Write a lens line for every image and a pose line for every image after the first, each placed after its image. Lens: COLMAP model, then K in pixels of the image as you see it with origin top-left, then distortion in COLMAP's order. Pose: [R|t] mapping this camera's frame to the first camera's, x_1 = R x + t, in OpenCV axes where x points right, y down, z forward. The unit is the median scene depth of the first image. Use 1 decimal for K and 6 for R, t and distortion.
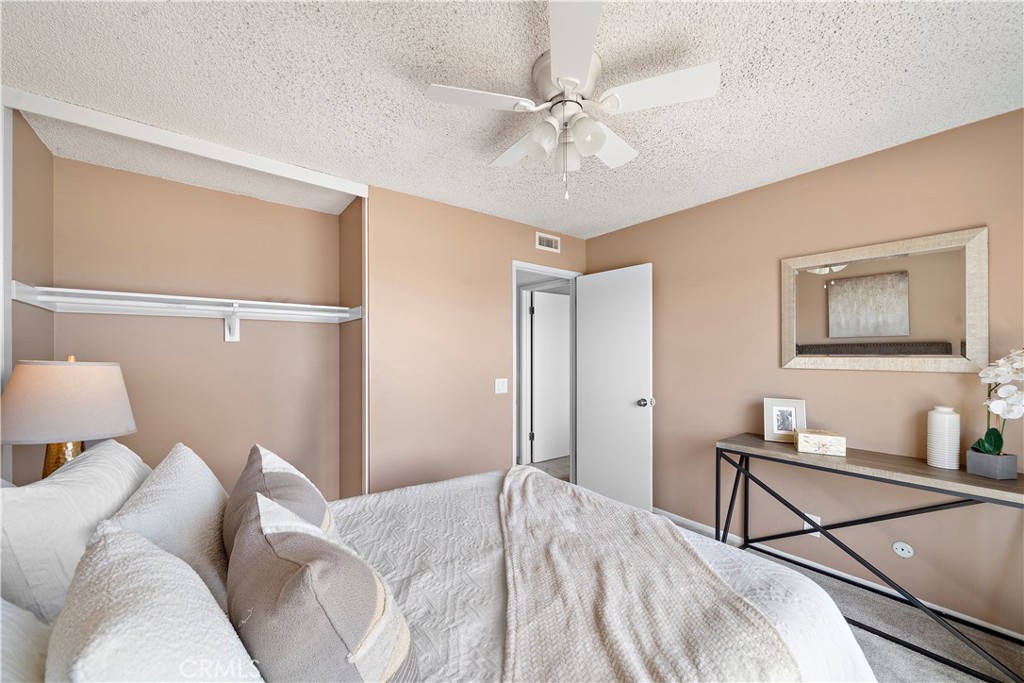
lens RADIAL K [[388.1, 0, 514.7], [0, 388.1, 349.4], [0, 0, 1]] dist [-0.003285, -0.000610]
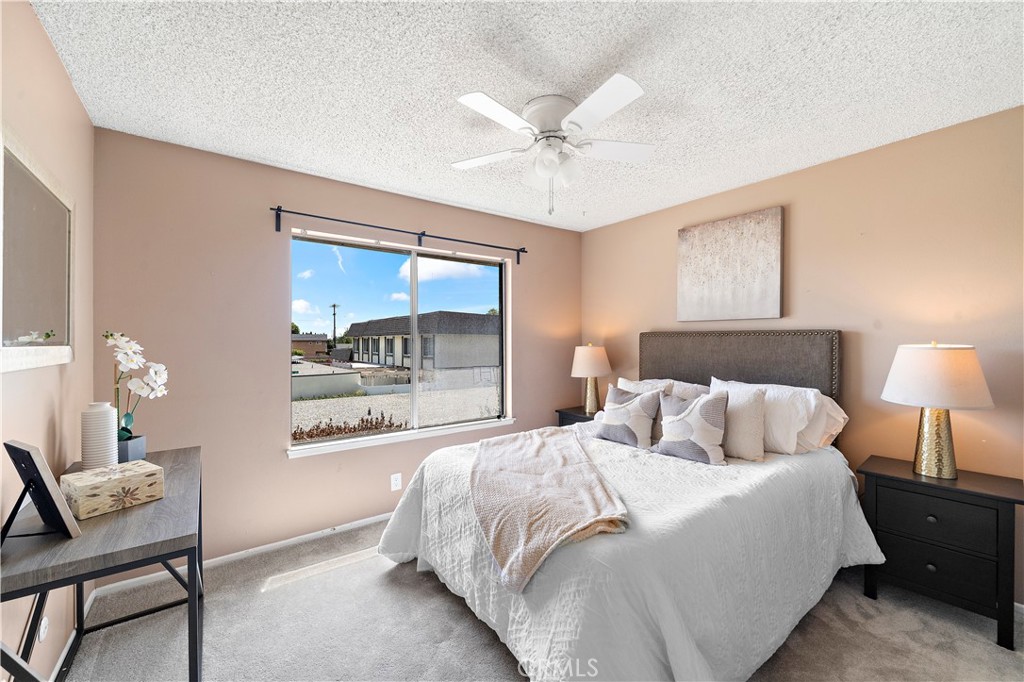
lens RADIAL K [[413.1, 0, 510.7], [0, 413.1, 340.9], [0, 0, 1]] dist [-0.006100, -0.000384]
pose [[-0.999747, -0.001404, 0.022454, 0.297350], [-0.001575, 0.999970, -0.007611, 0.027835], [-0.022443, -0.007645, -0.999719, 2.990200]]
